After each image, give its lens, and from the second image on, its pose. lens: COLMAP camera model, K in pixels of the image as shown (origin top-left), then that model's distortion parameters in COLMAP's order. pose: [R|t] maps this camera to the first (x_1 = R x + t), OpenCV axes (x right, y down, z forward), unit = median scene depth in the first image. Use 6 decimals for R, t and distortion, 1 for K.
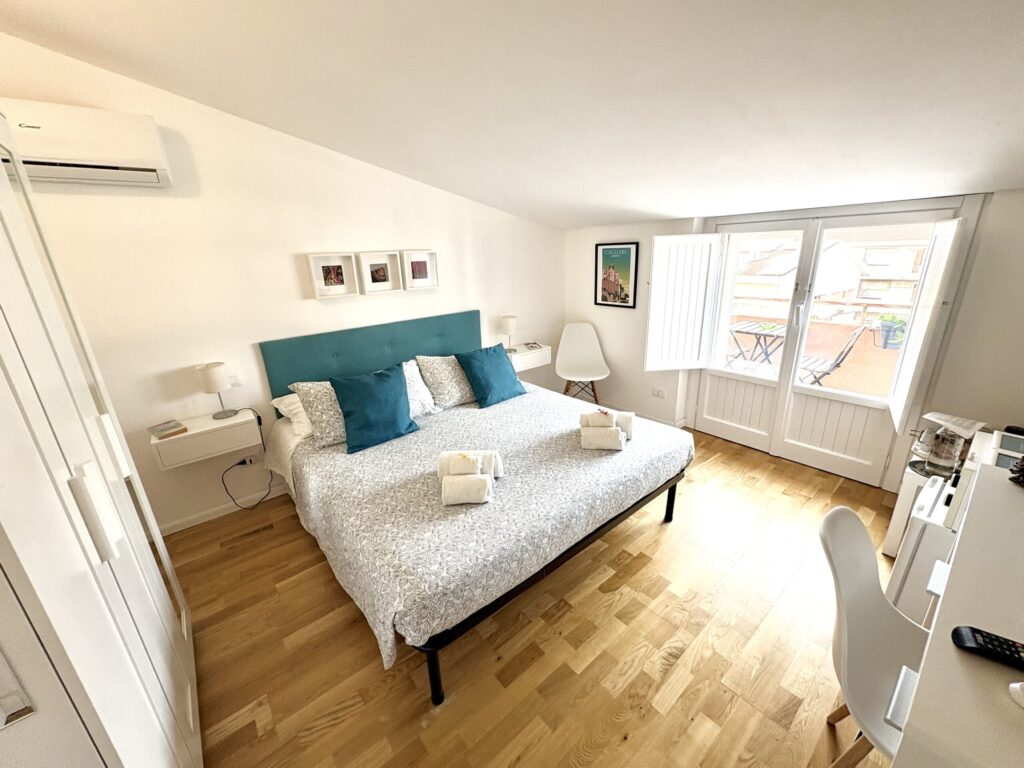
lens RADIAL K [[412.0, 0, 522.2], [0, 412.0, 390.7], [0, 0, 1]] dist [0.000313, 0.000010]
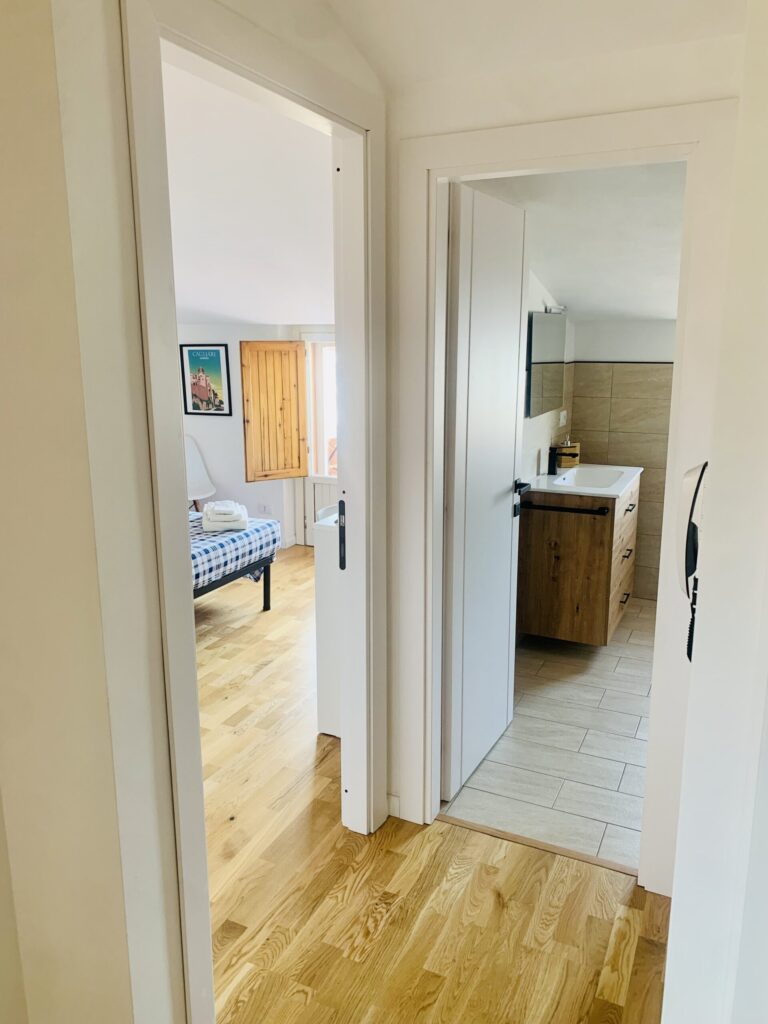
lens RADIAL K [[770.8, 0, 388.5], [0, 770.8, 505.0], [0, 0, 1]] dist [0.001078, 0.000317]
pose [[0.913938, -0.058288, 0.401647, -0.090648], [0.106816, 0.989289, -0.099489, 0.184241], [-0.391546, 0.133829, 0.910374, -0.594320]]
